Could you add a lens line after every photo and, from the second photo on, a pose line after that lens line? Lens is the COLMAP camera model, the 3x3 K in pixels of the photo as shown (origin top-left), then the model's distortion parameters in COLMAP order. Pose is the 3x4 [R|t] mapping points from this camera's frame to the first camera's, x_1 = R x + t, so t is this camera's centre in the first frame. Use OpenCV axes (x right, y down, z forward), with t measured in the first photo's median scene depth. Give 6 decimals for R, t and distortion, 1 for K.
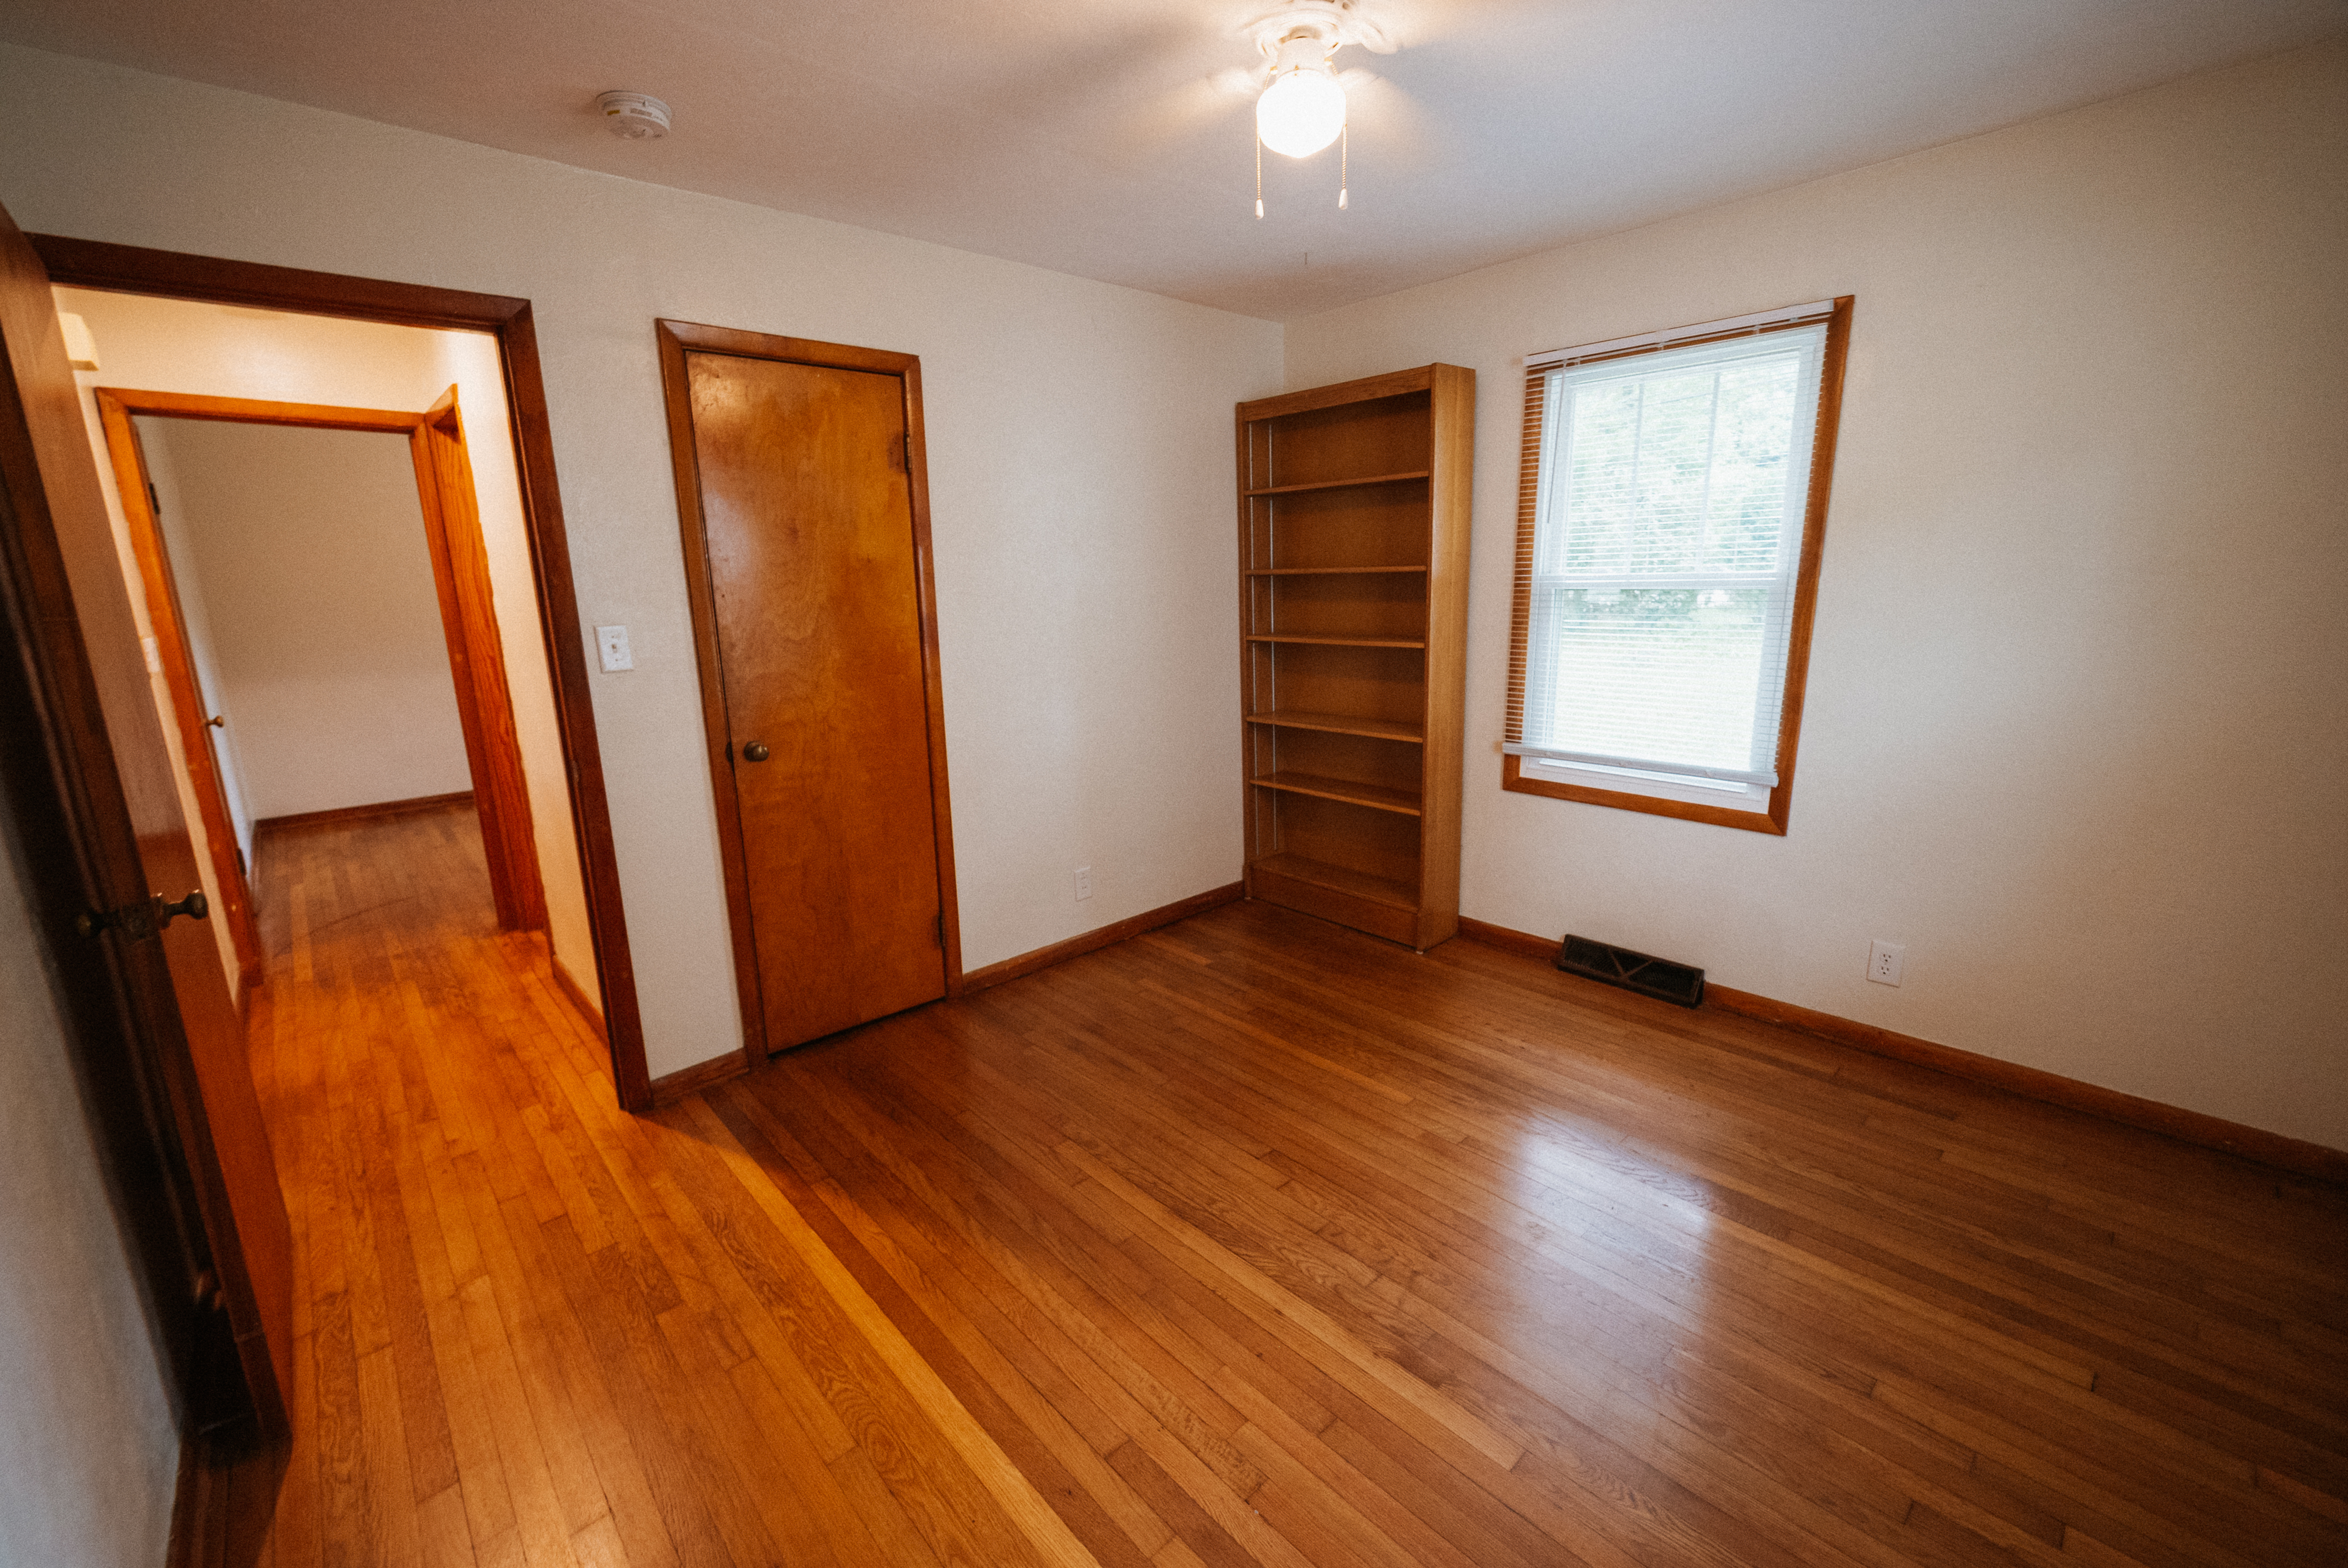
lens RADIAL K [[965.9, 0, 1166.5], [0, 965.9, 778.5], [0, 0, 1]] dist [0.006493, -0.006246]
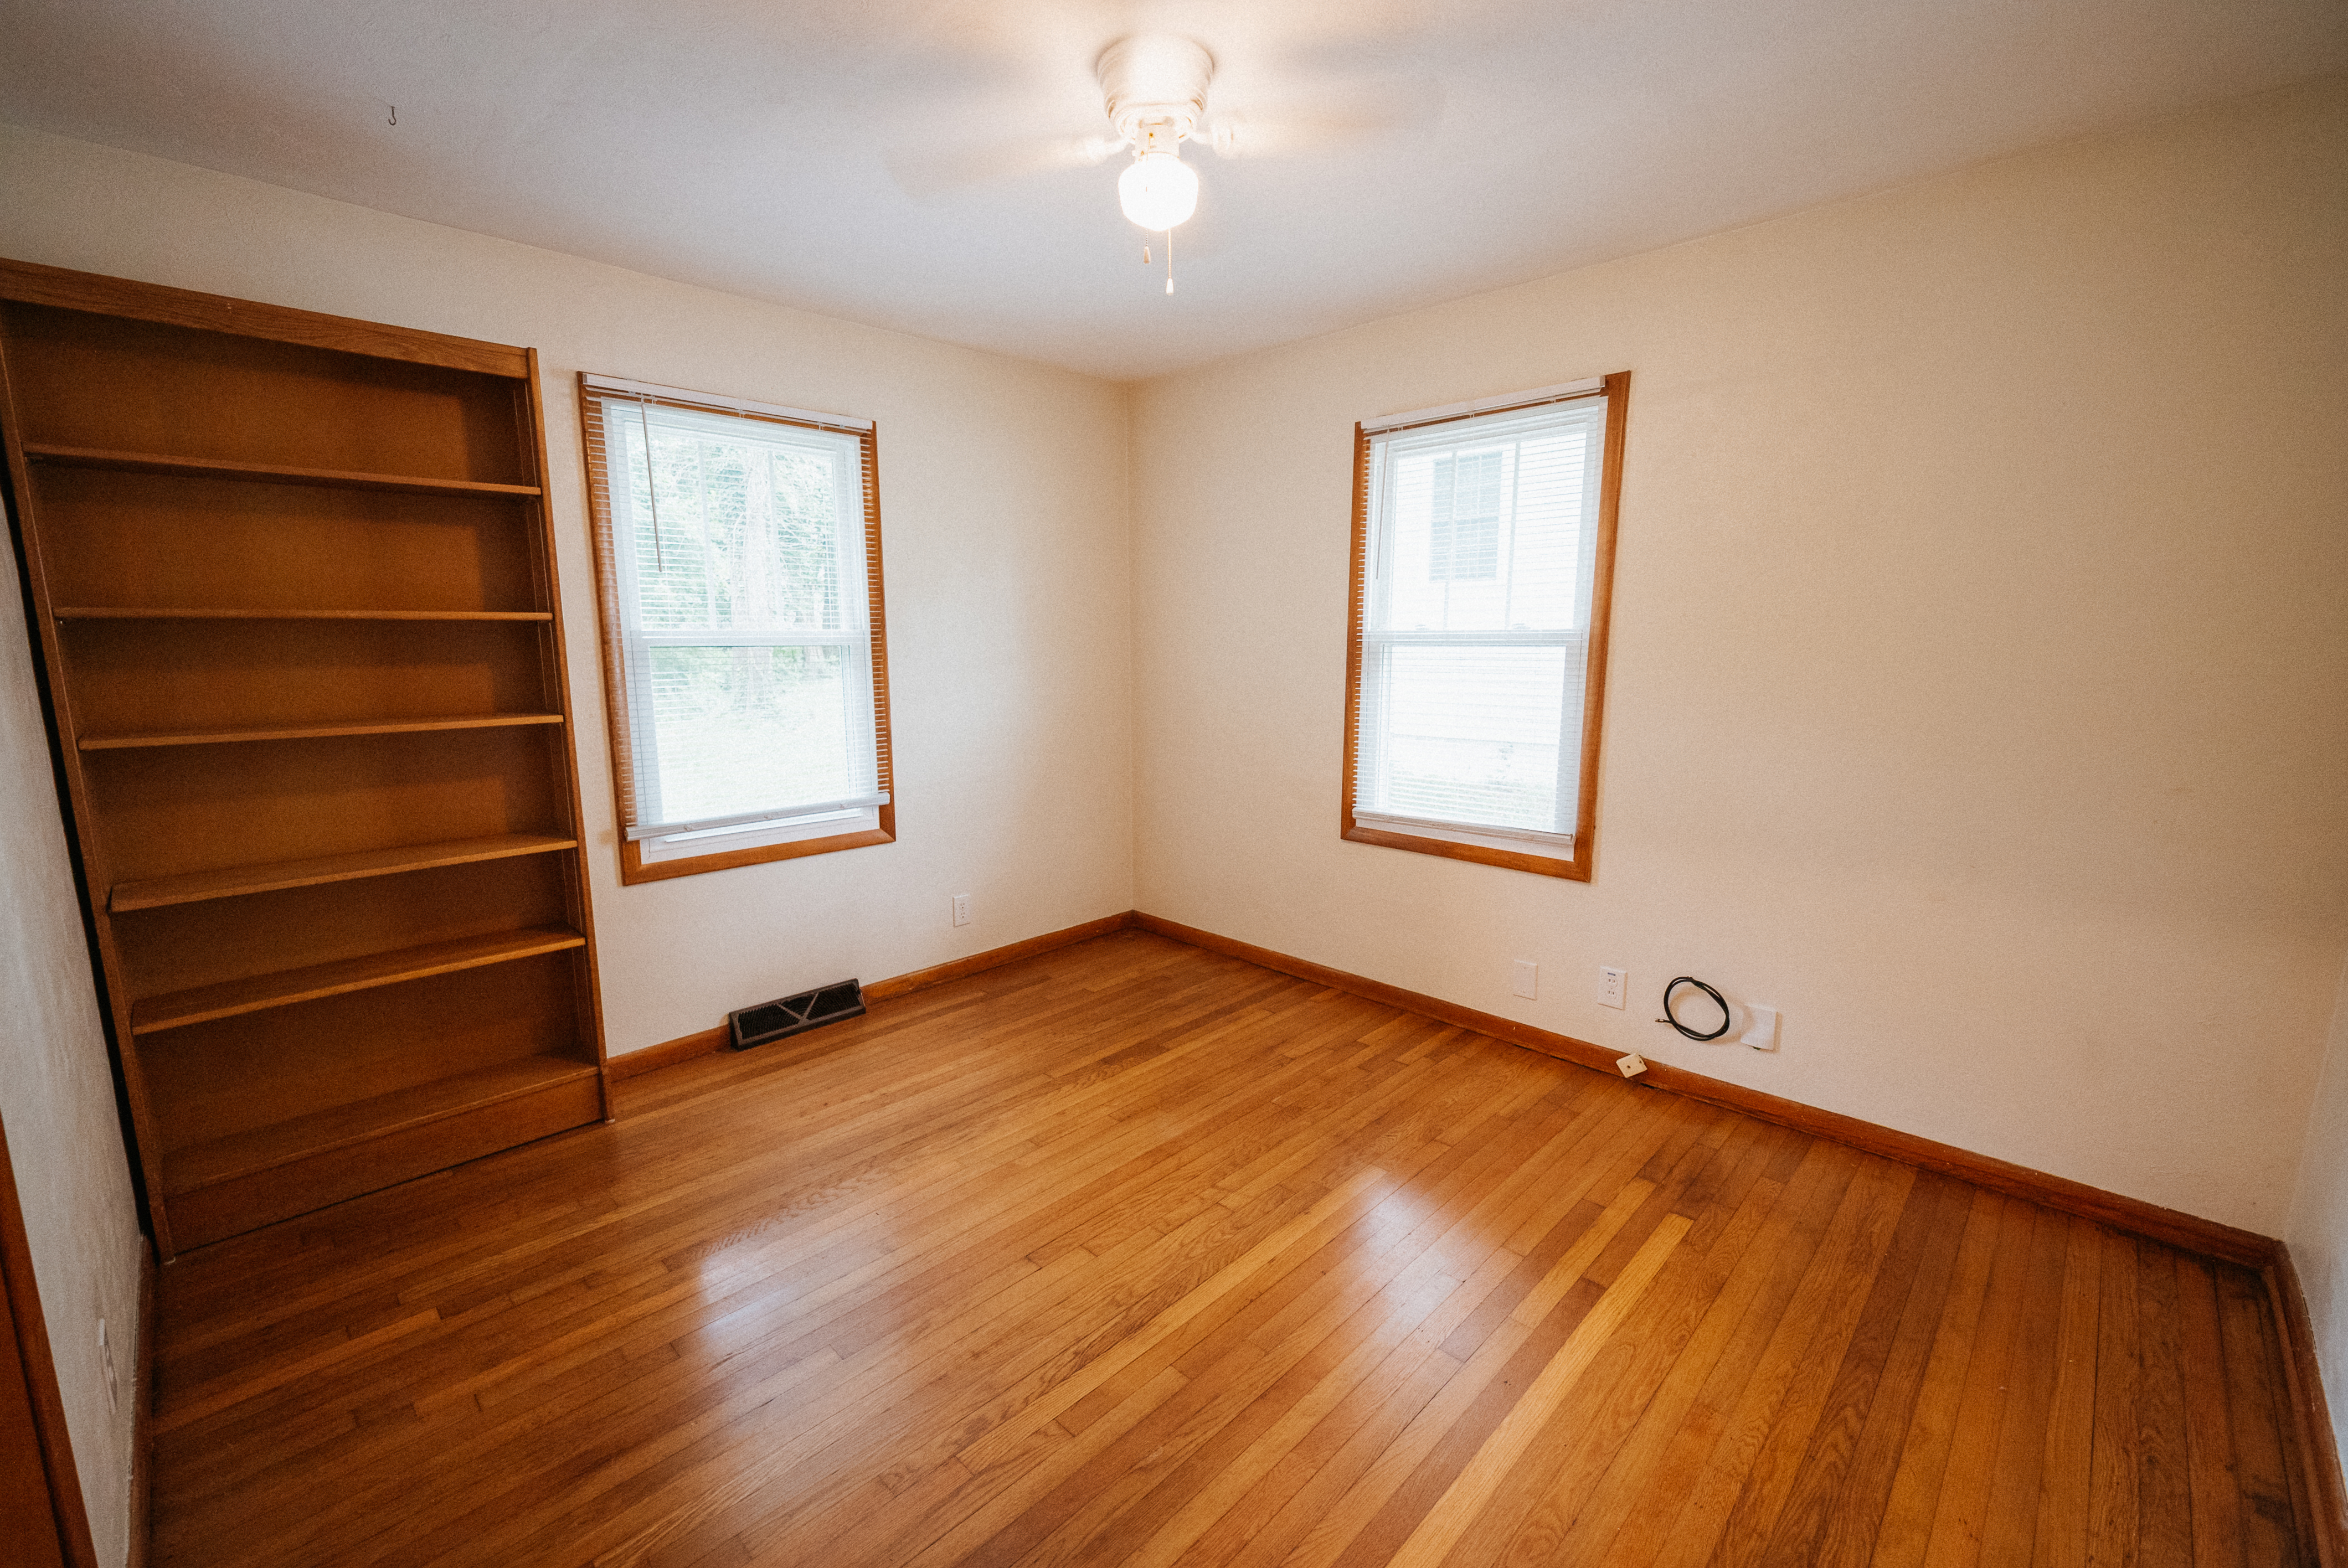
lens RADIAL K [[971.2, 0, 1166.1], [0, 971.2, 786.5], [0, 0, 1]] dist [0.000359, -0.000747]
pose [[-0.056835, -0.130315, 0.989842, -0.634306], [0.213942, 0.966824, 0.139569, -0.112991], [-0.975191, 0.219702, -0.027070, 0.708771]]
